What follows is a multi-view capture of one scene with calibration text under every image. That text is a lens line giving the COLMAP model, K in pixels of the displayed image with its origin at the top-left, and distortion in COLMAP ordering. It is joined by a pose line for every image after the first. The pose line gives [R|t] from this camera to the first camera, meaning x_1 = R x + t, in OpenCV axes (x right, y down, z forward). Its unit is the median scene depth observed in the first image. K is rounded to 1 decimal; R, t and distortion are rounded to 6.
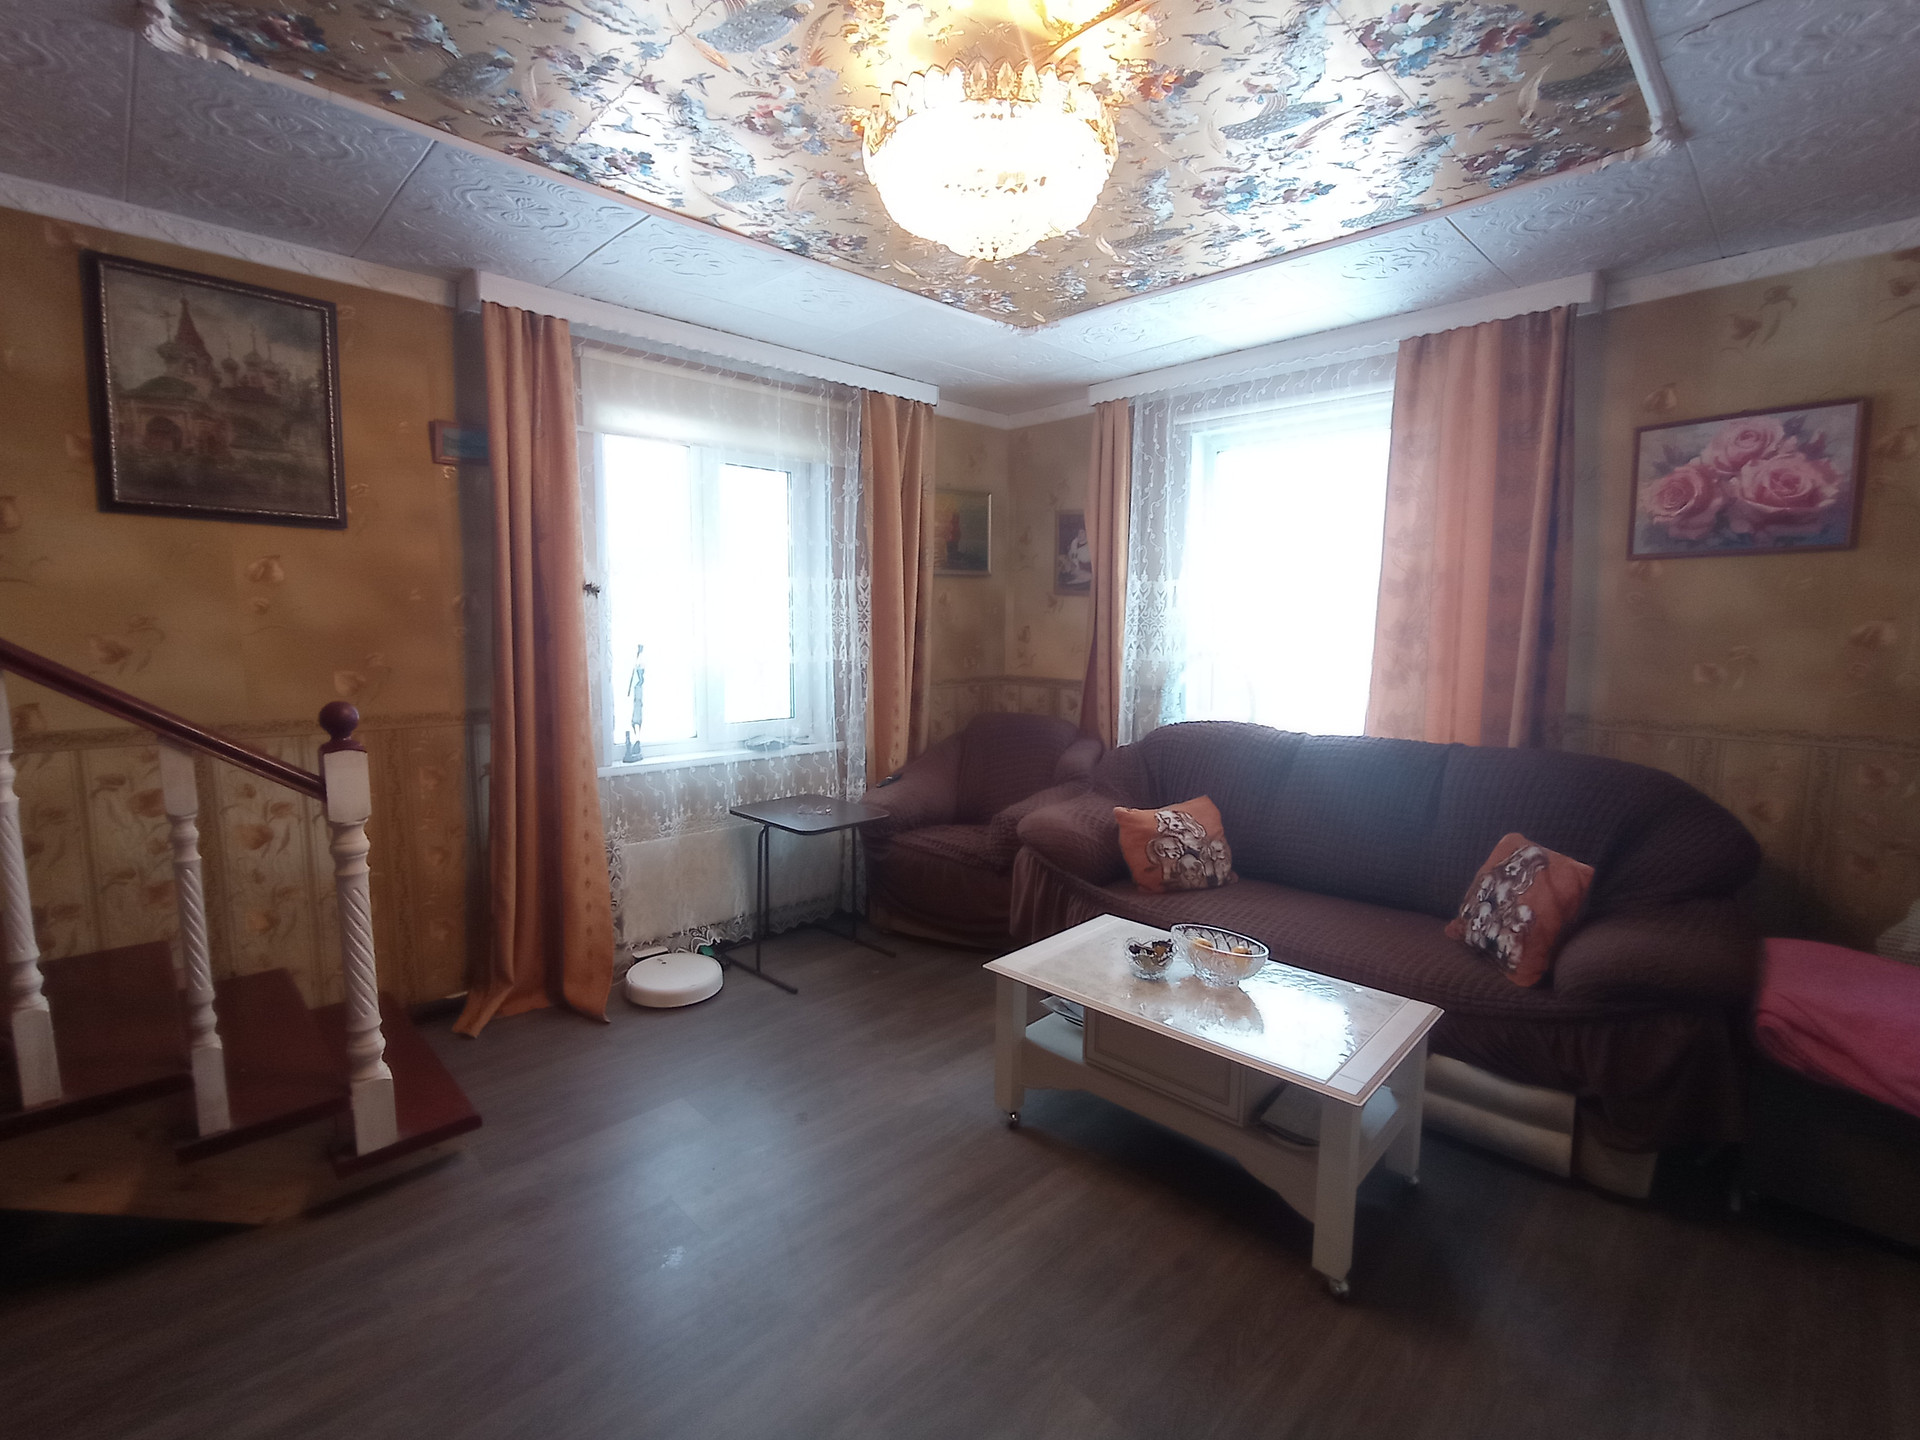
lens RADIAL K [[872.5, 0, 967.0], [0, 872.5, 715.5], [0, 0, 1]] dist [-0.001986, 0.000407]
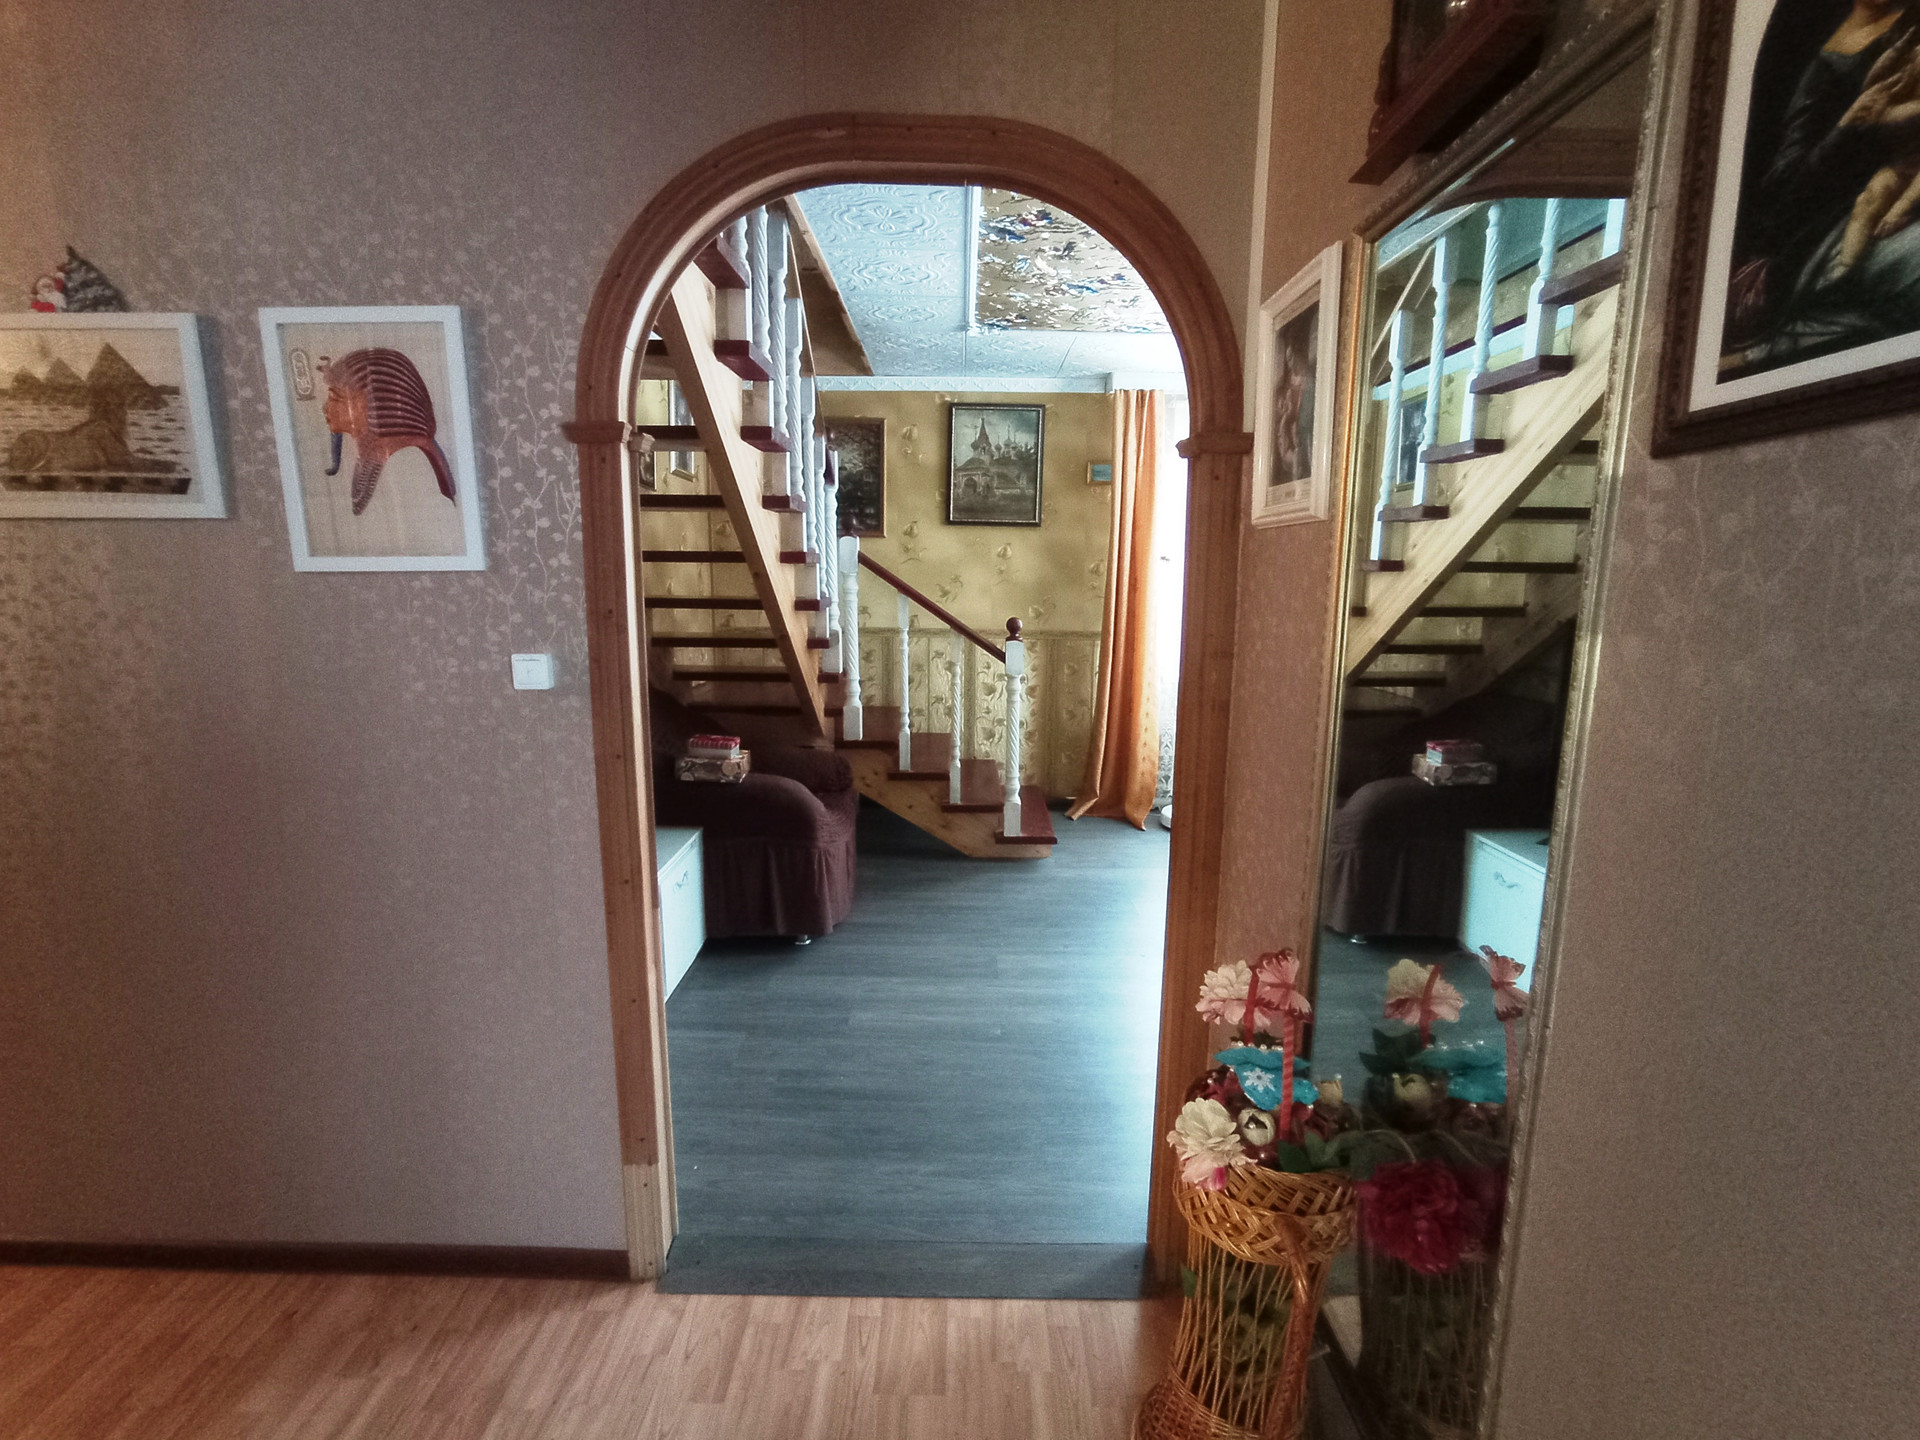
lens RADIAL K [[882.2, 0, 960.0], [0, 882.2, 720.0], [0, 0, 1]] dist [-0.001052, 0.001601]
pose [[0.710695, 0.120172, -0.693160, 0.556848], [-0.084509, 0.992751, 0.085465, 0.047892], [0.698406, -0.002161, 0.715699, -0.495182]]
